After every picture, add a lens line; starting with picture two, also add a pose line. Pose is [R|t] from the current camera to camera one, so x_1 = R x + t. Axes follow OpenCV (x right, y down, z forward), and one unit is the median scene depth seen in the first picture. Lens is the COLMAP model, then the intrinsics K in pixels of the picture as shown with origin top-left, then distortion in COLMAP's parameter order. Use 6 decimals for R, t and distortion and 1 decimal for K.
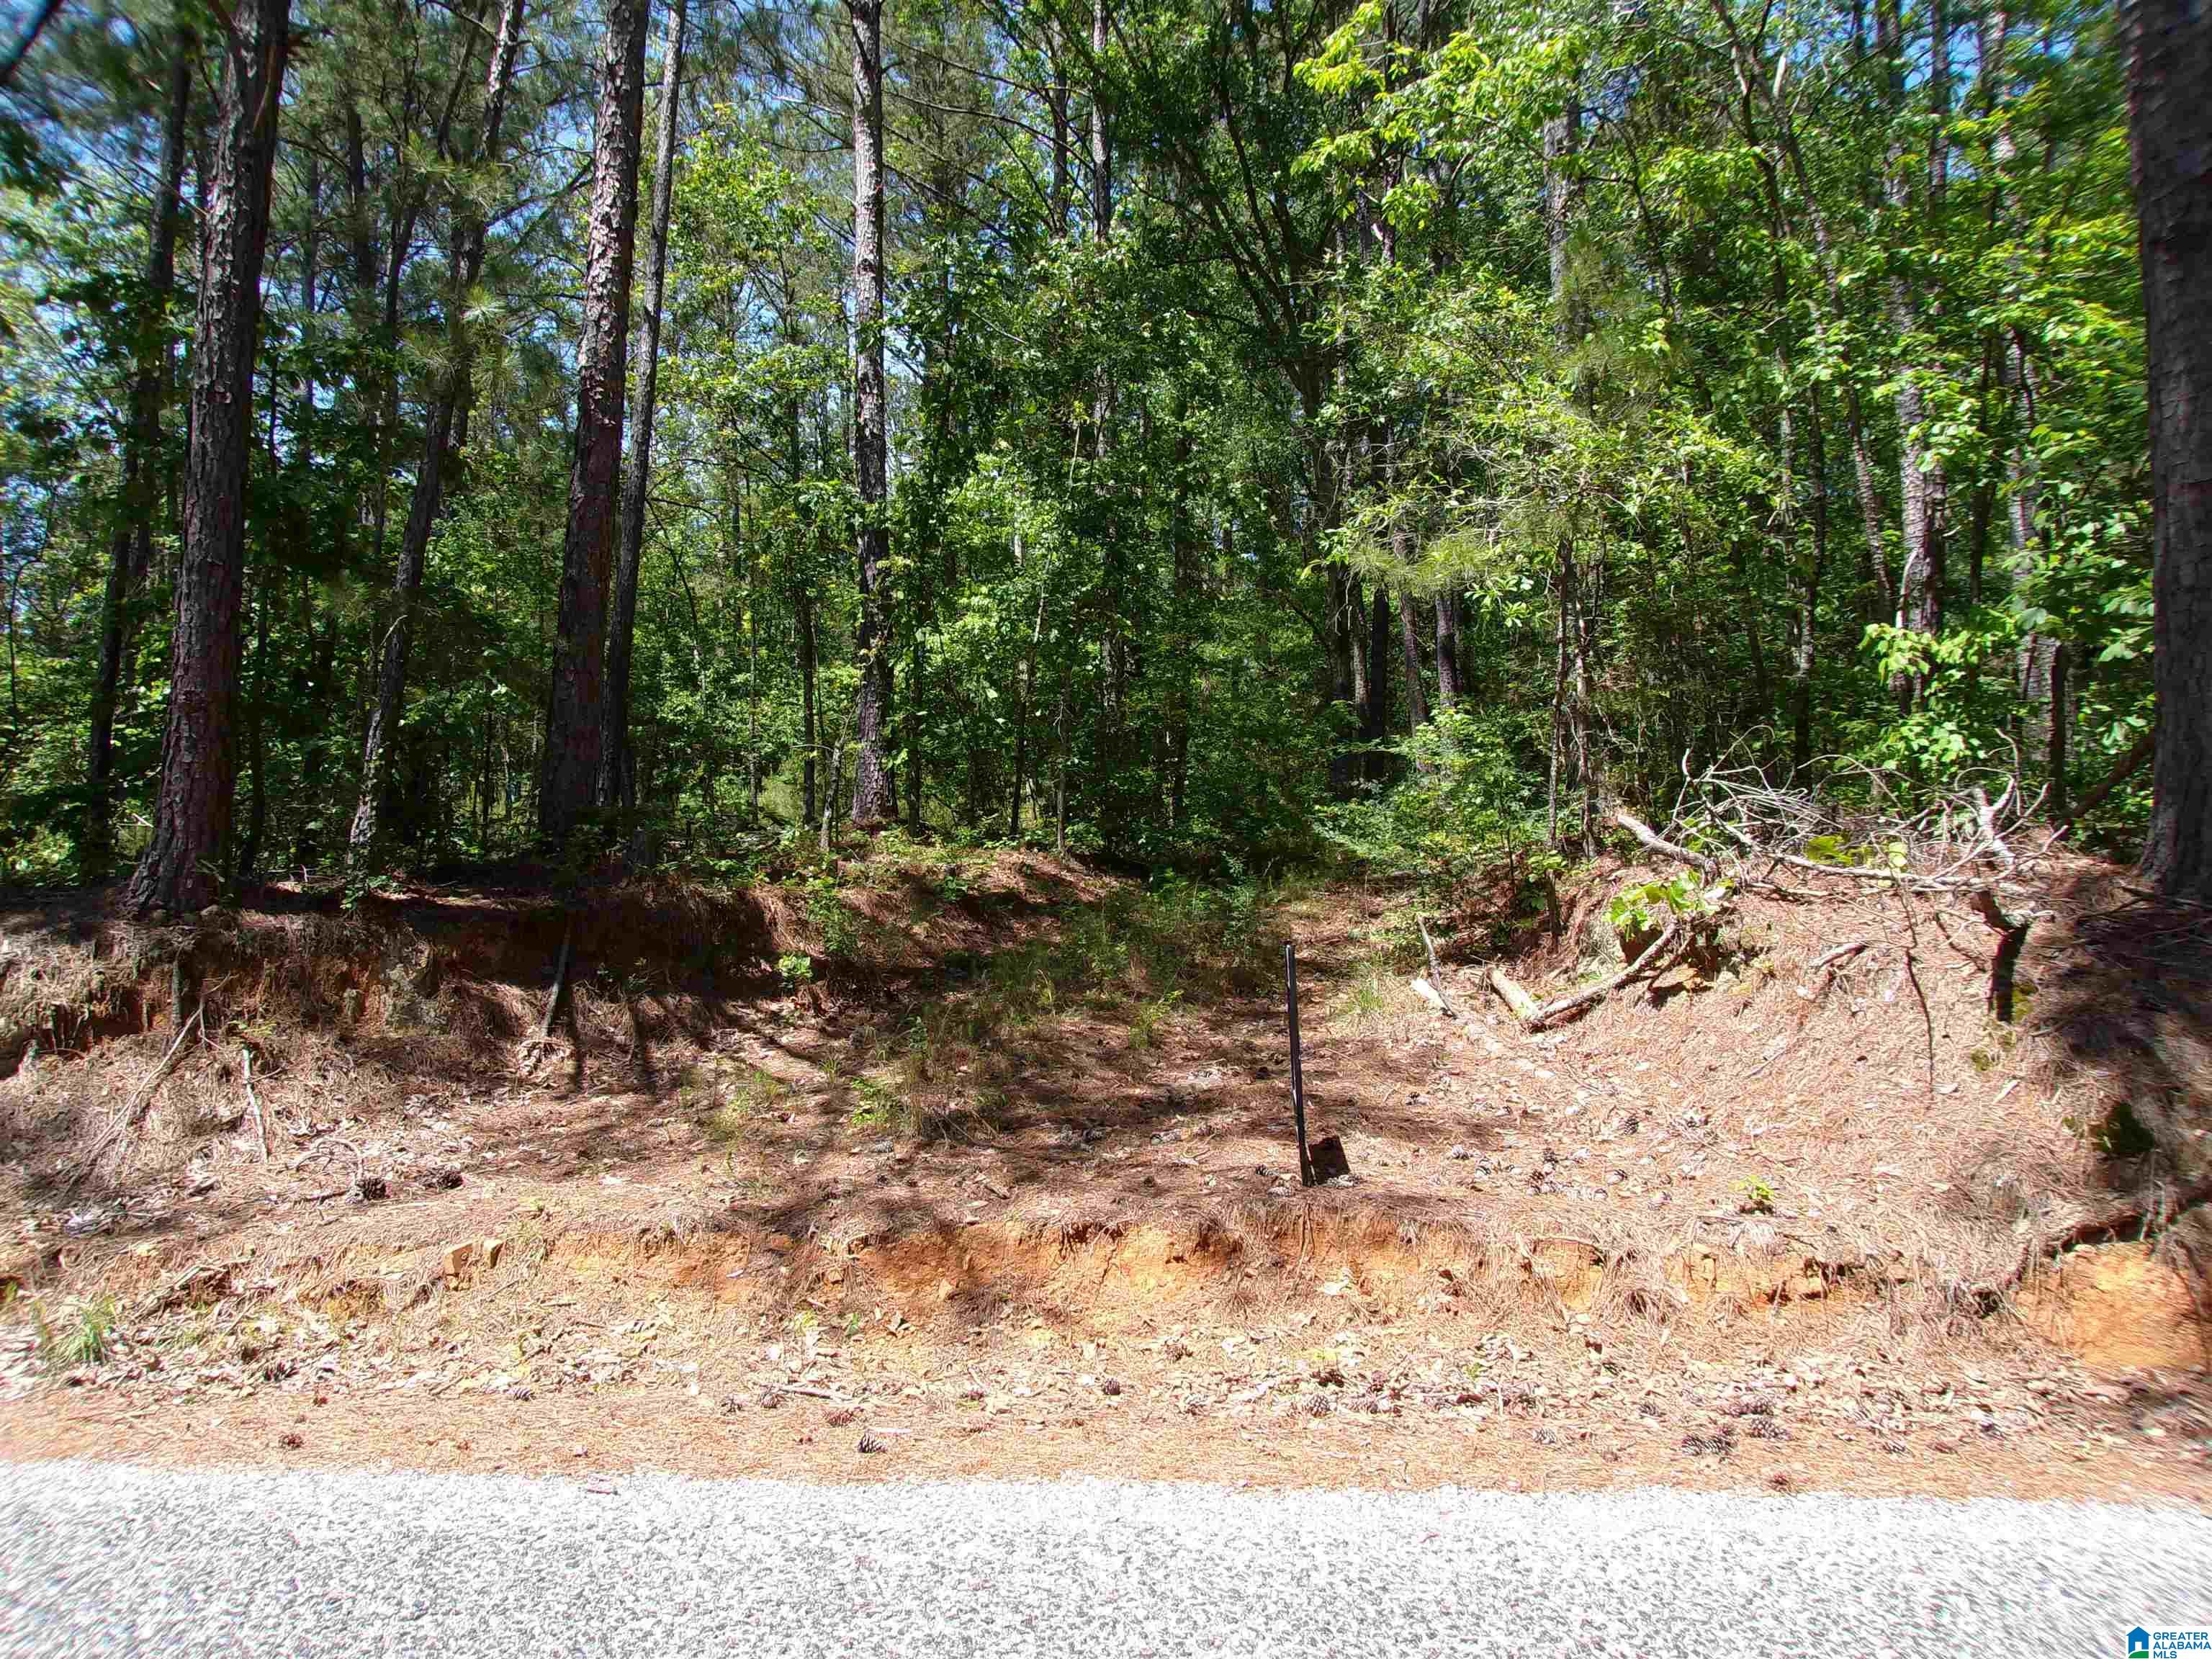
lens RADIAL K [[1481.1, 0, 1094.9], [0, 1481.1, 840.5], [0, 0, 1]] dist [-0.053185, 0.027015]
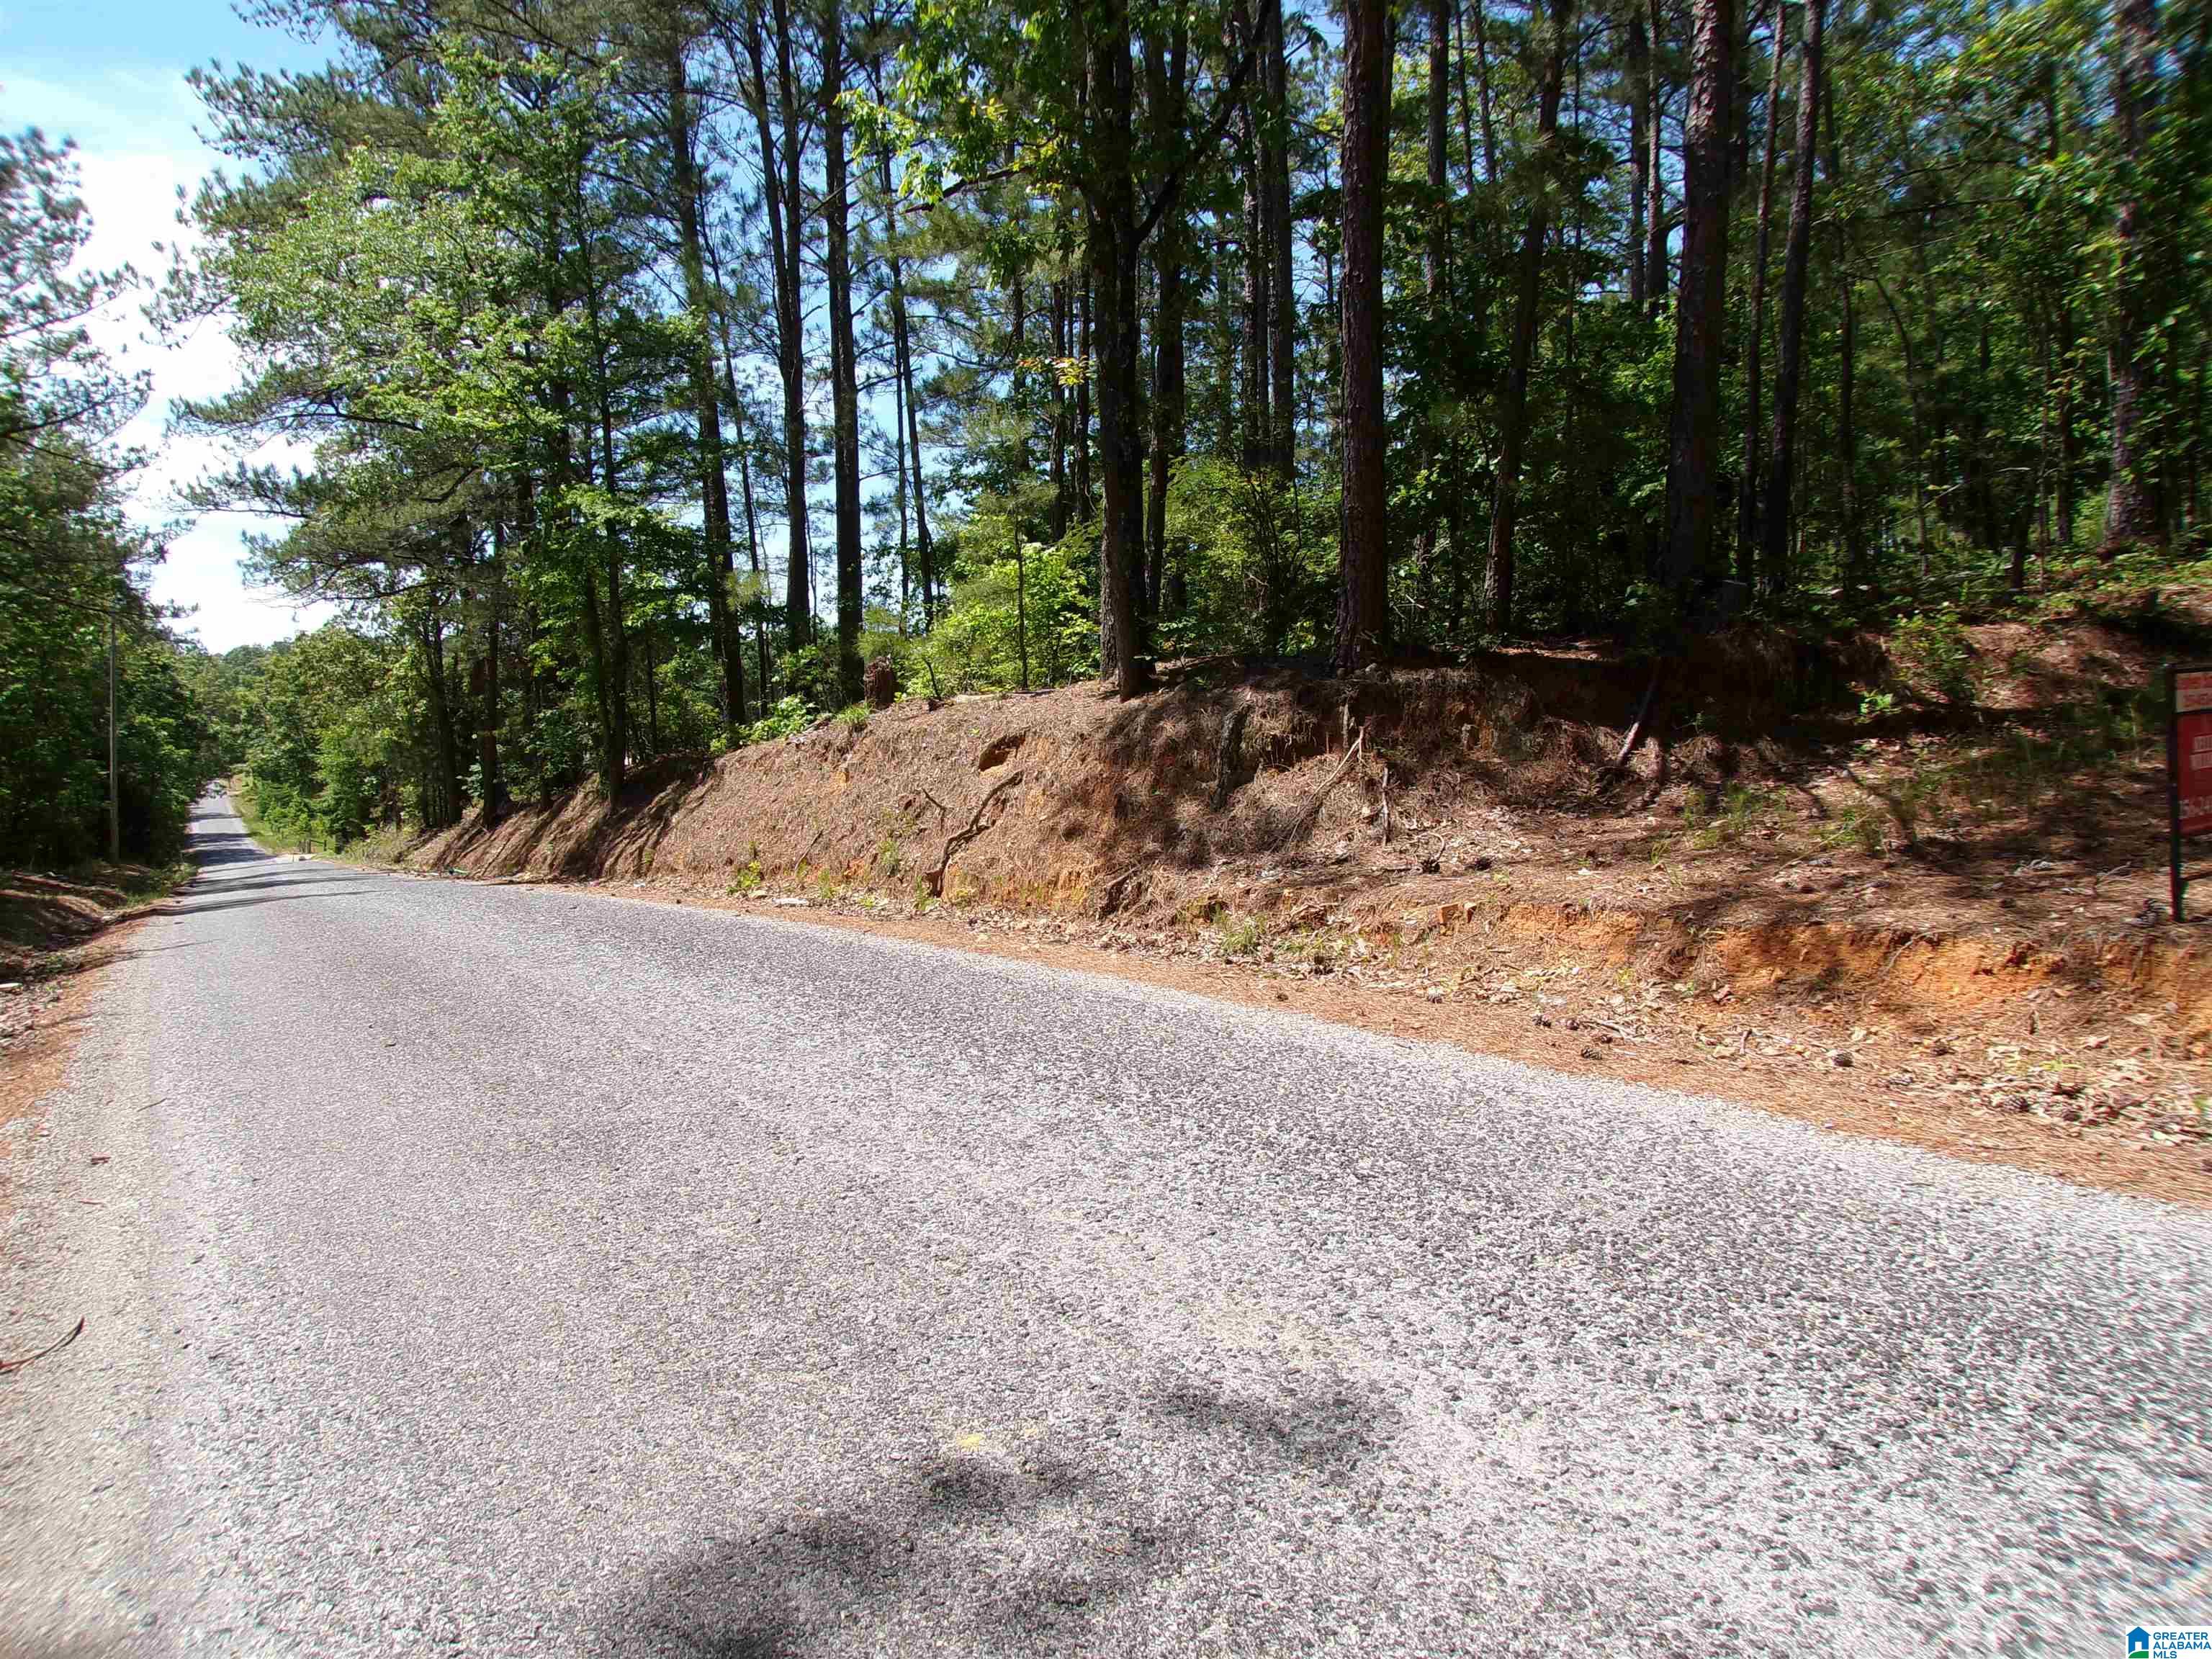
lens RADIAL K [[1481.1, 0, 1093.0], [0, 1481.1, 838.7], [0, 0, 1]] dist [-0.053185, 0.027015]
pose [[0.613893, 0.055272, -0.787452, 0.342352], [0.073129, 0.989274, 0.126449, 0.013357], [0.785995, -0.135212, 0.603266, -0.065370]]
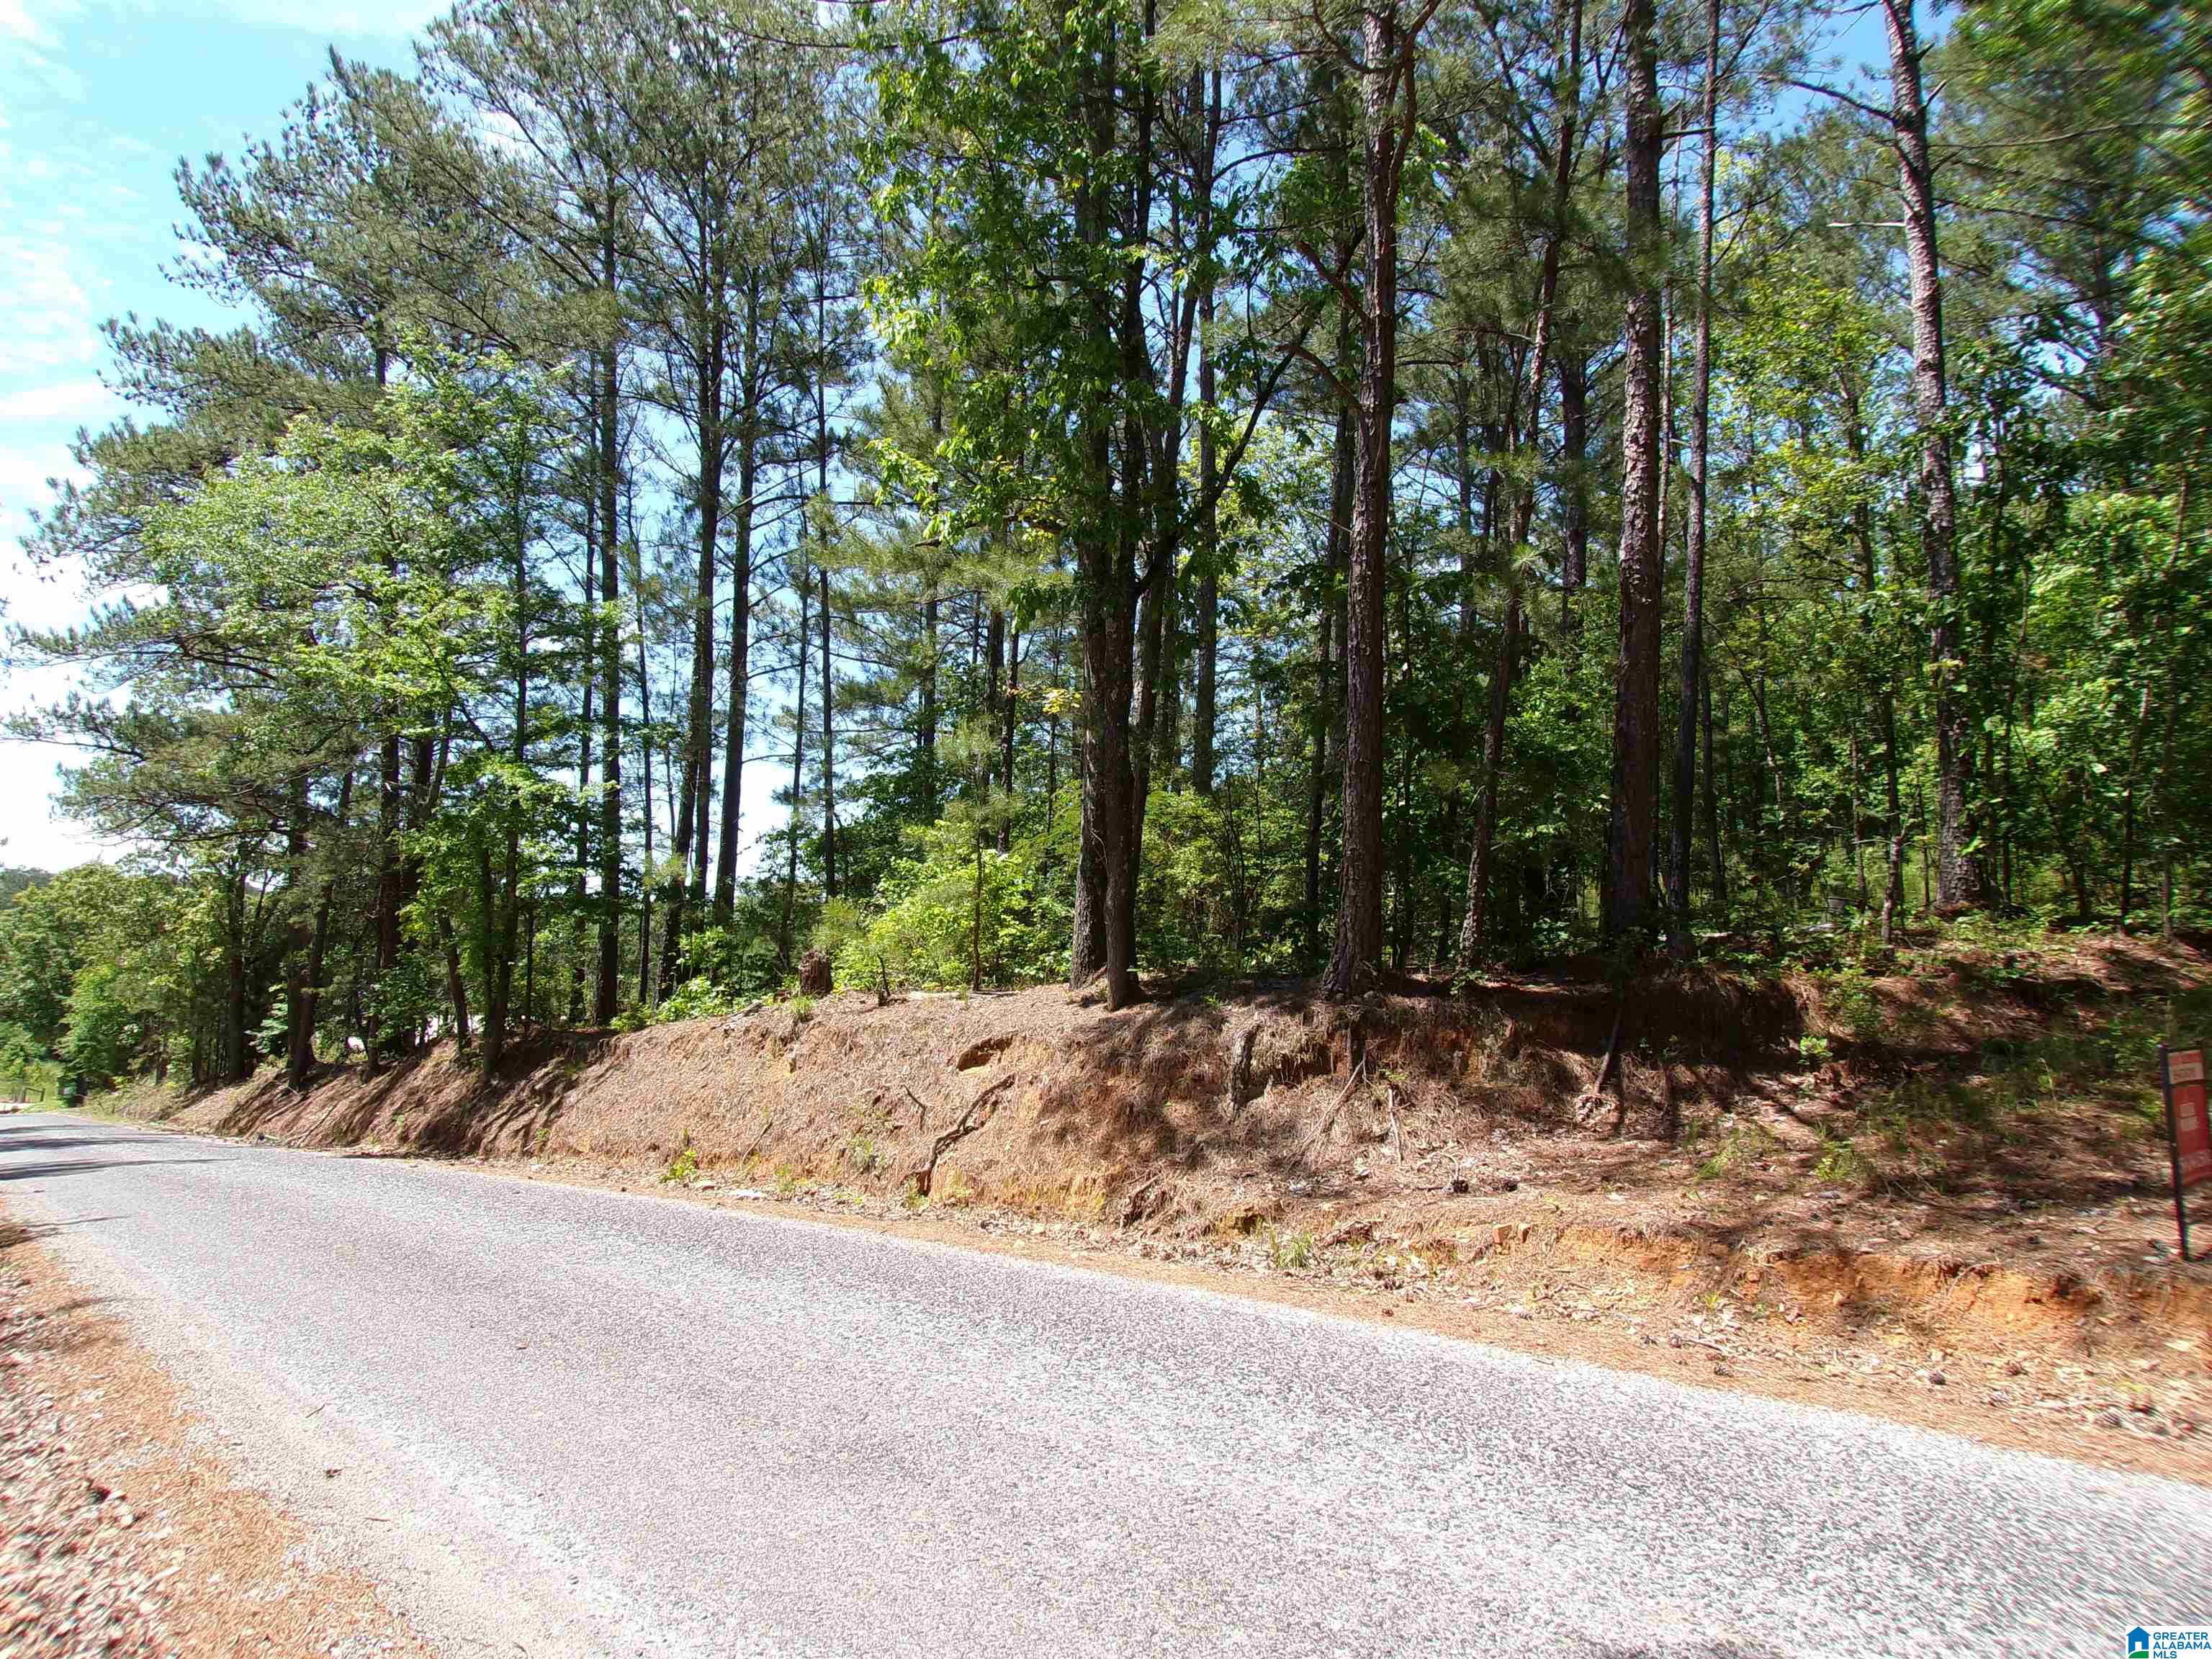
lens RADIAL K [[1481.1, 0, 1093.6], [0, 1481.1, 843.3], [0, 0, 1]] dist [-0.053185, 0.027015]
pose [[0.720311, -0.052154, -0.691688, 0.251461], [0.021454, 0.998367, -0.052936, -0.033341], [0.693320, 0.023291, 0.720254, -0.297866]]
